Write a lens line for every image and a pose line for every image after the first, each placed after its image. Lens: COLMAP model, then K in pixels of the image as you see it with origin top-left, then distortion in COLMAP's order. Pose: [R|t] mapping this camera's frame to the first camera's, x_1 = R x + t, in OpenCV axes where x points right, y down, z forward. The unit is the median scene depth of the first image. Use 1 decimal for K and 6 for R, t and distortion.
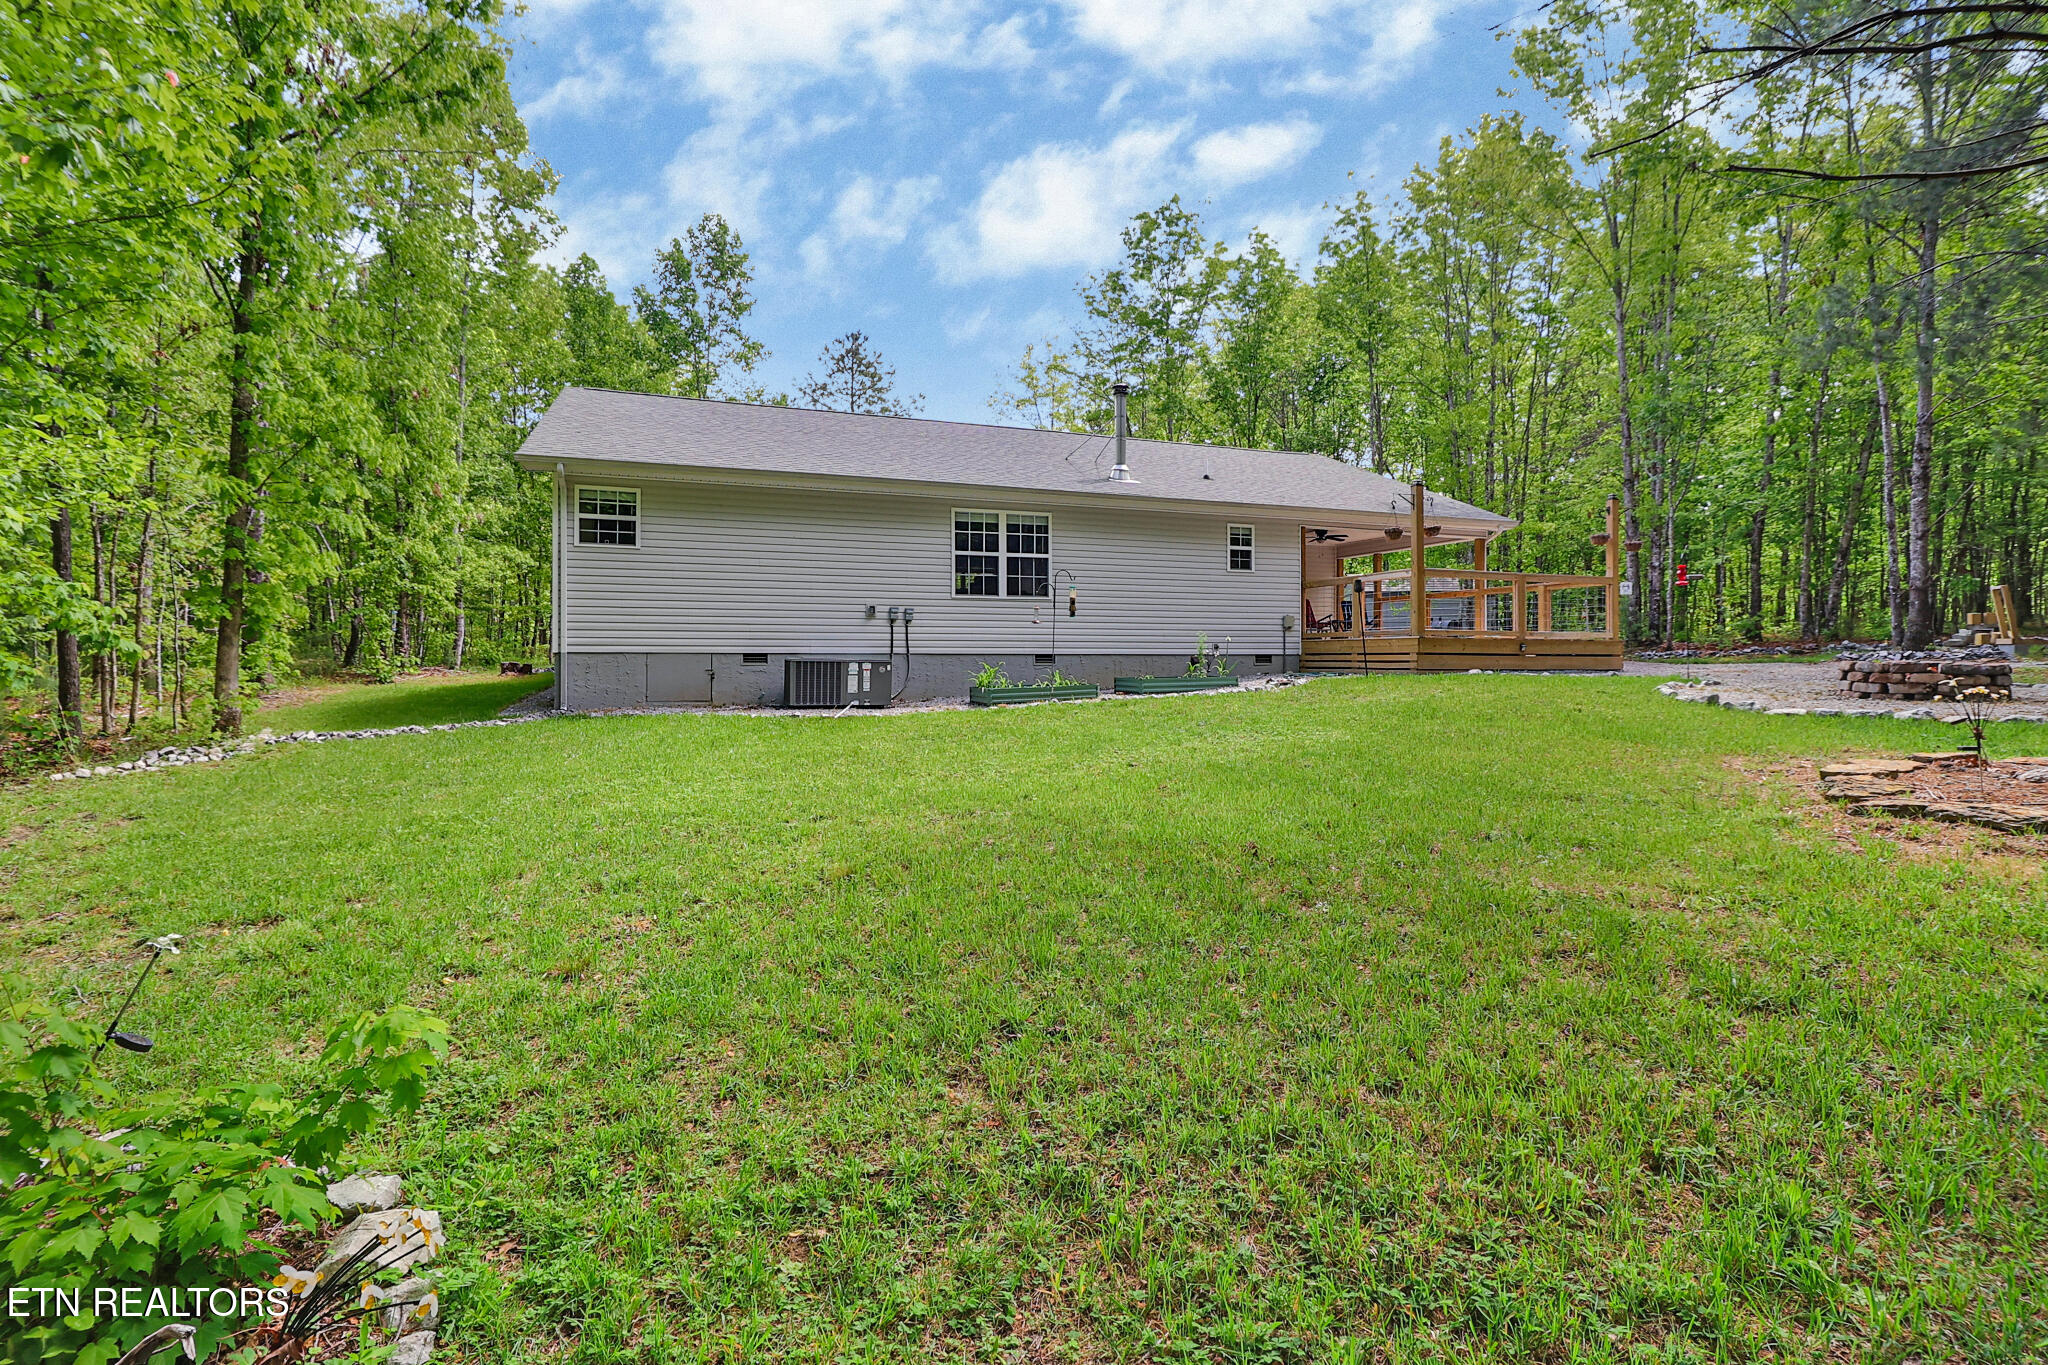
lens RADIAL K [[936.1, 0, 1023.3], [0, 936.1, 674.6], [0, 0, 1]] dist [0.000323, -0.000827]
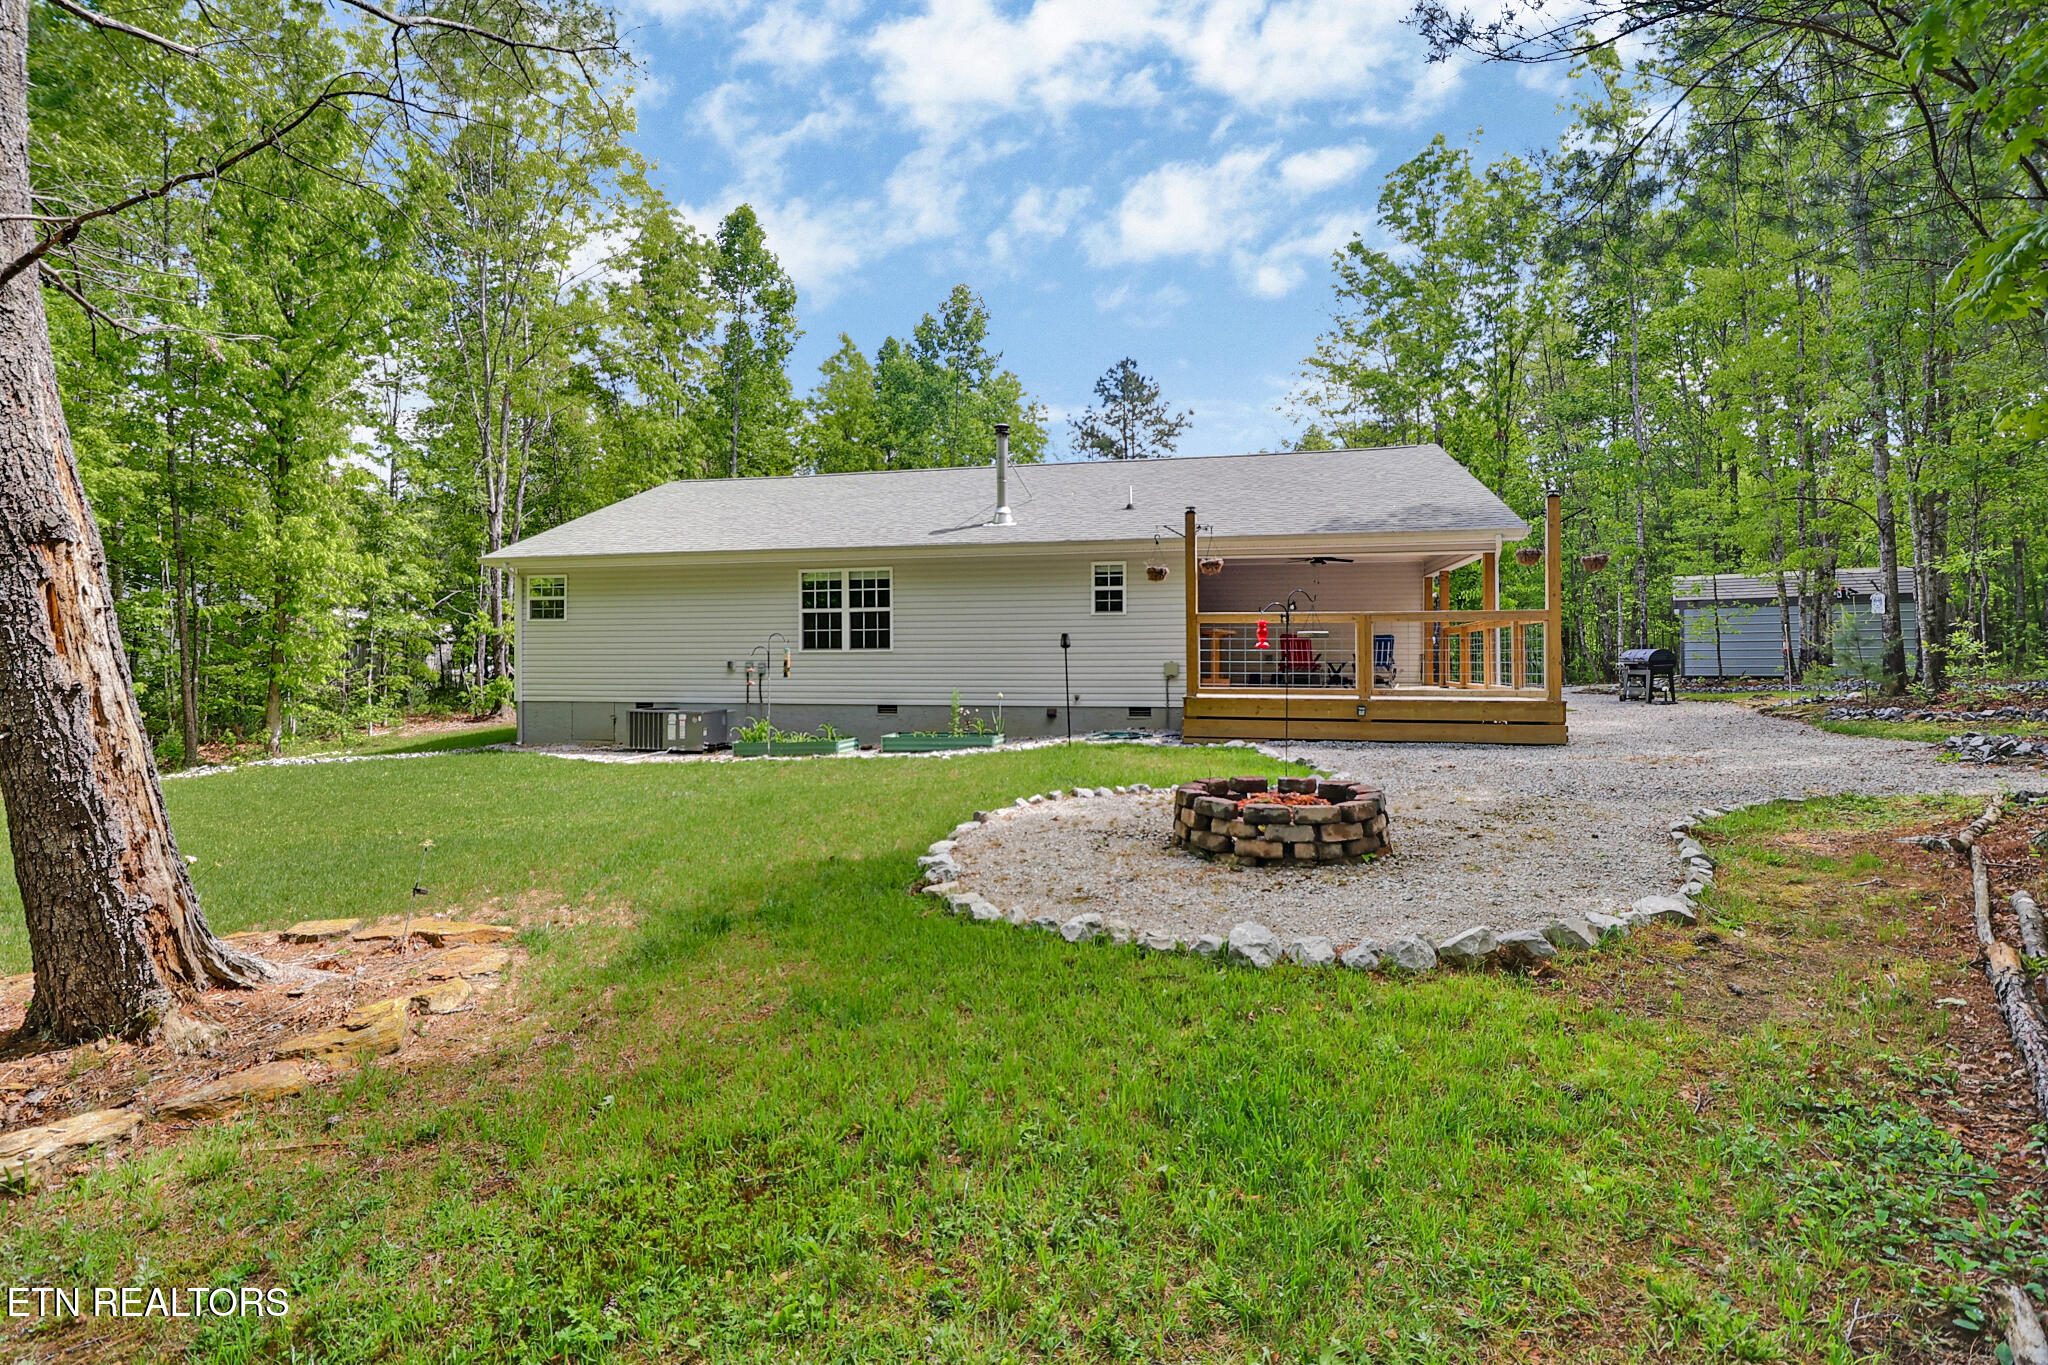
lens RADIAL K [[936.1, 0, 1014.9], [0, 936.1, 670.3], [0, 0, 1]] dist [0.000323, -0.000827]
pose [[0.840190, 0.003322, -0.542281, 0.713398], [-0.007419, 0.999958, -0.005369, -0.056316], [0.542241, 0.008535, 0.840180, 0.216925]]
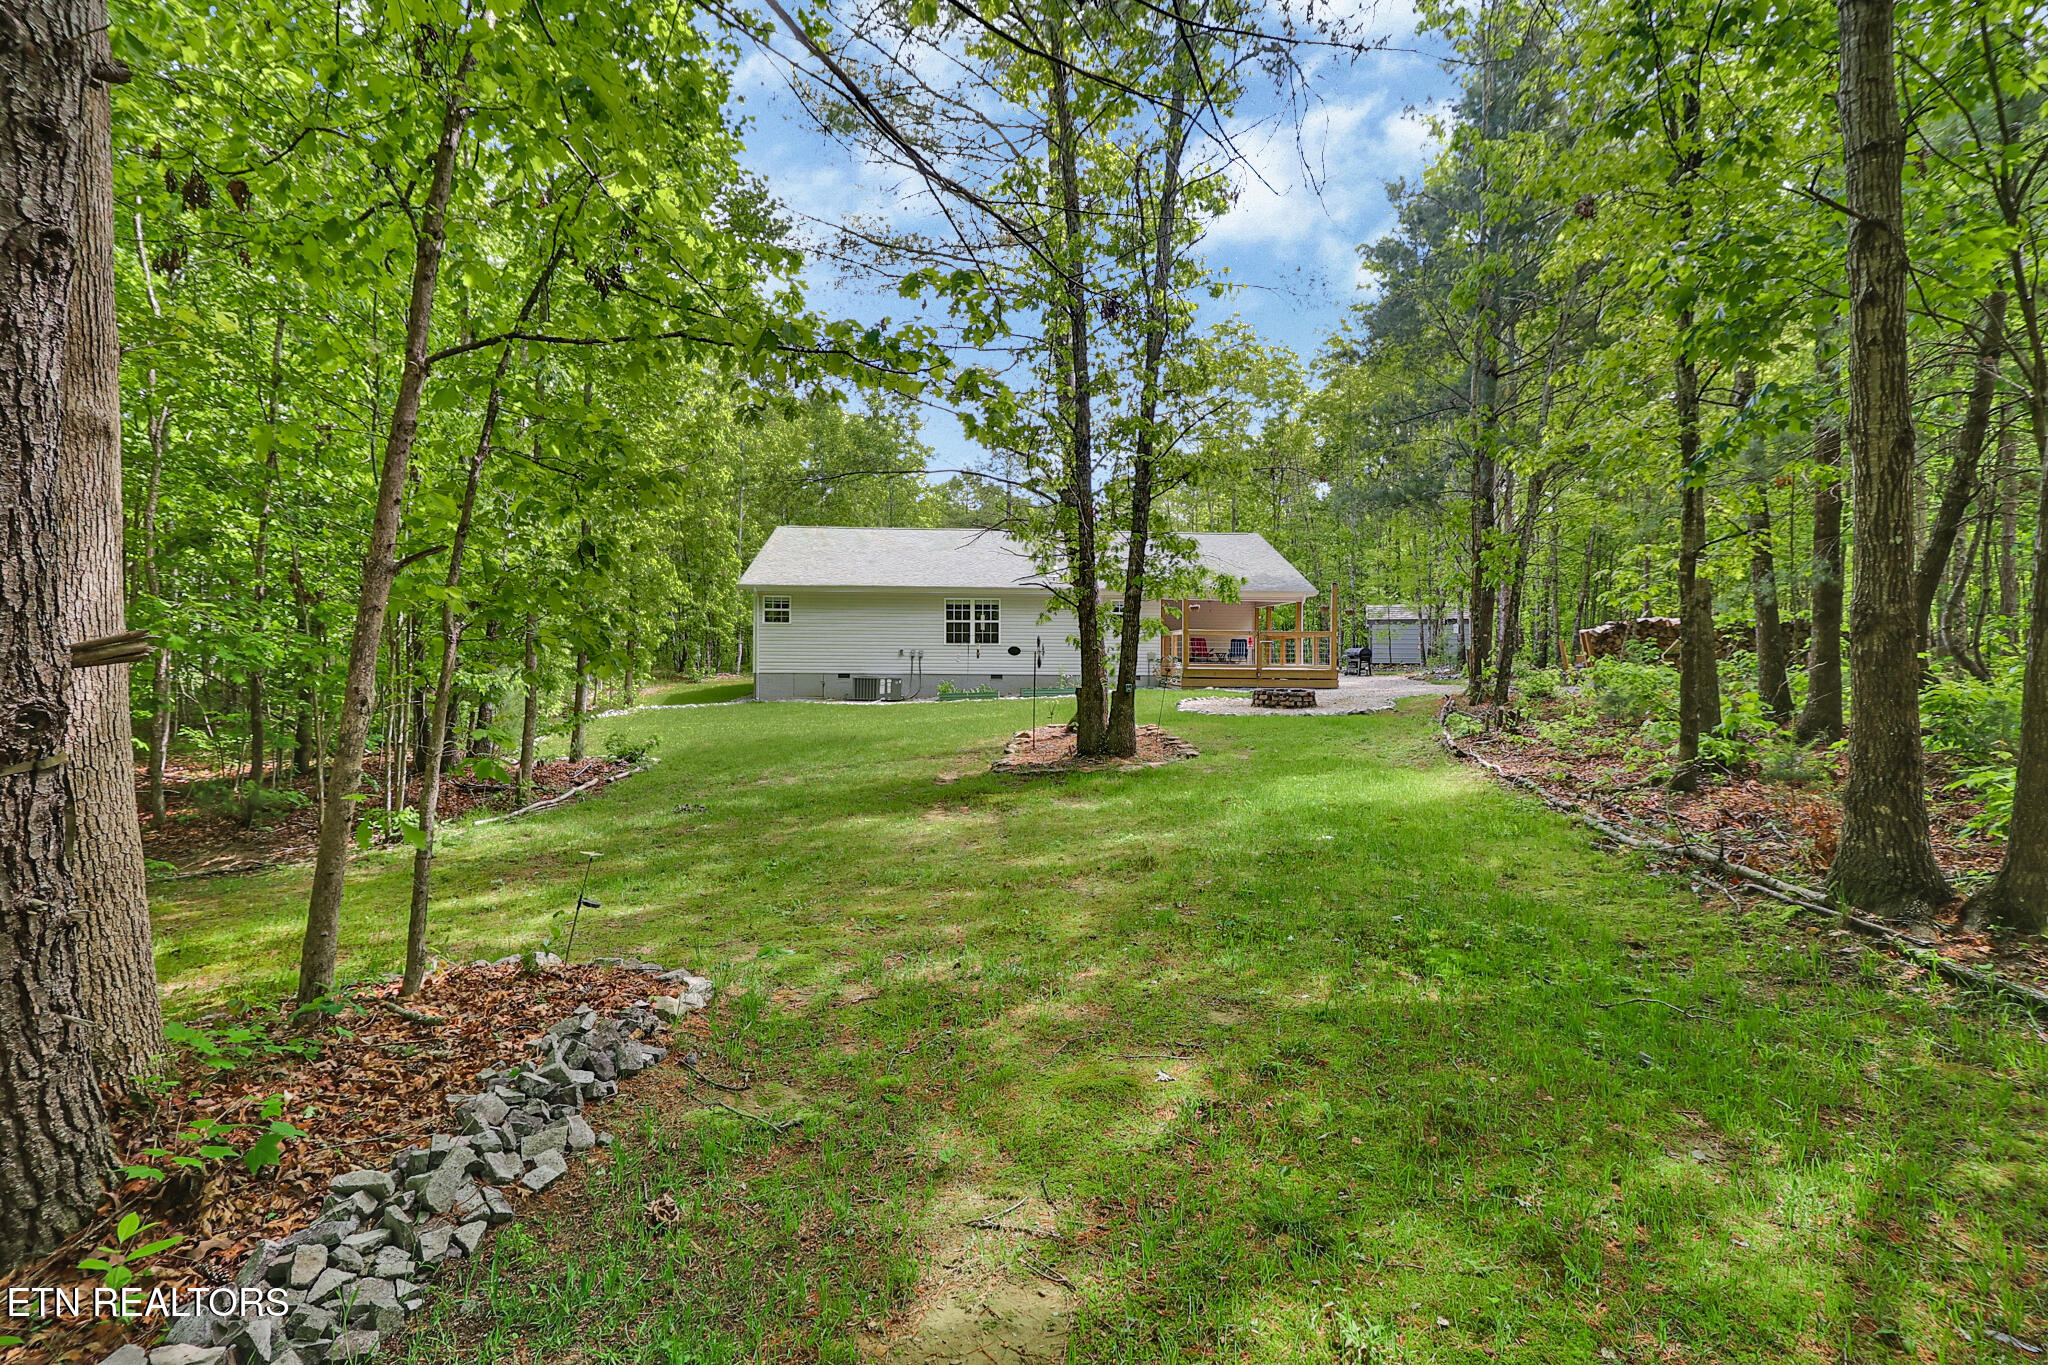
lens RADIAL K [[936.1, 0, 1025.3], [0, 936.1, 682.3], [0, 0, 1]] dist [0.000323, -0.000827]
pose [[0.958173, 0.015010, -0.285795, 0.616892], [-0.011694, 0.999843, 0.013306, -0.032752], [0.285949, -0.009407, 0.958199, -0.765089]]
